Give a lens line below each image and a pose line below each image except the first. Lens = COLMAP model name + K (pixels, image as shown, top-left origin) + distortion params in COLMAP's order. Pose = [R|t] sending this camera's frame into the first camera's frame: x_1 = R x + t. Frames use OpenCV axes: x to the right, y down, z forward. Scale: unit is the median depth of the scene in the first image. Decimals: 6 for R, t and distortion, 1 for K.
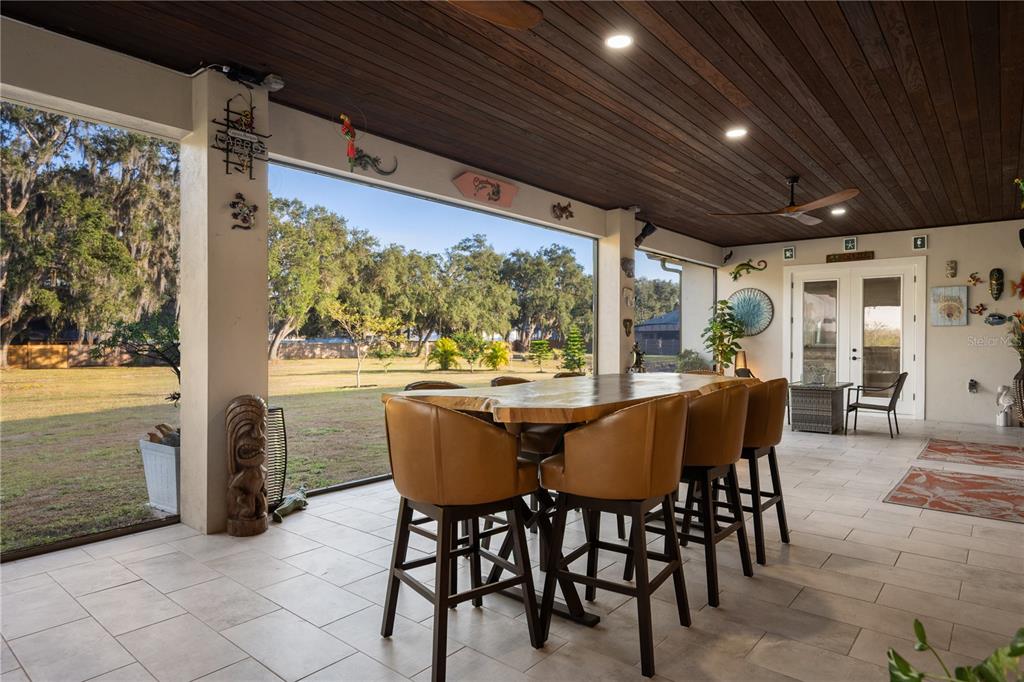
lens RADIAL K [[582.3, 0, 512.5], [0, 582.3, 341.1], [0, 0, 1]] dist [-0.000260, 0.000073]
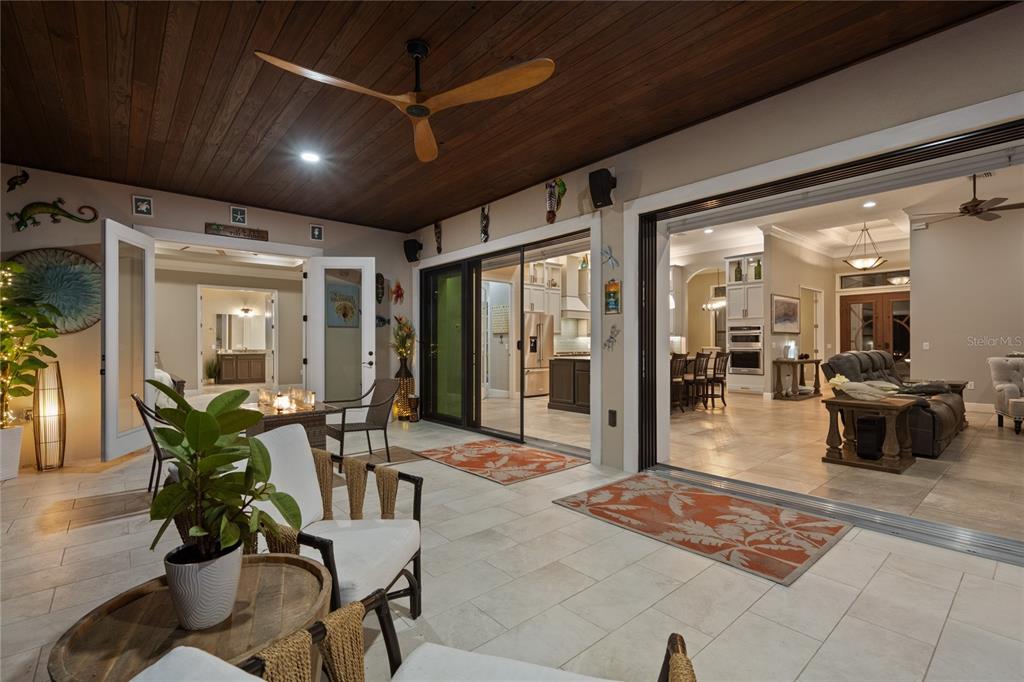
lens RADIAL K [[466.2, 0, 513.3], [0, 466.2, 344.7], [0, 0, 1]] dist [0.001073, 0.000076]
pose [[0.153092, -0.001724, 0.988210, 0.030752], [0.006251, 0.999980, 0.000776, 0.004767], [-0.988192, 0.006058, 0.153100, 0.554457]]
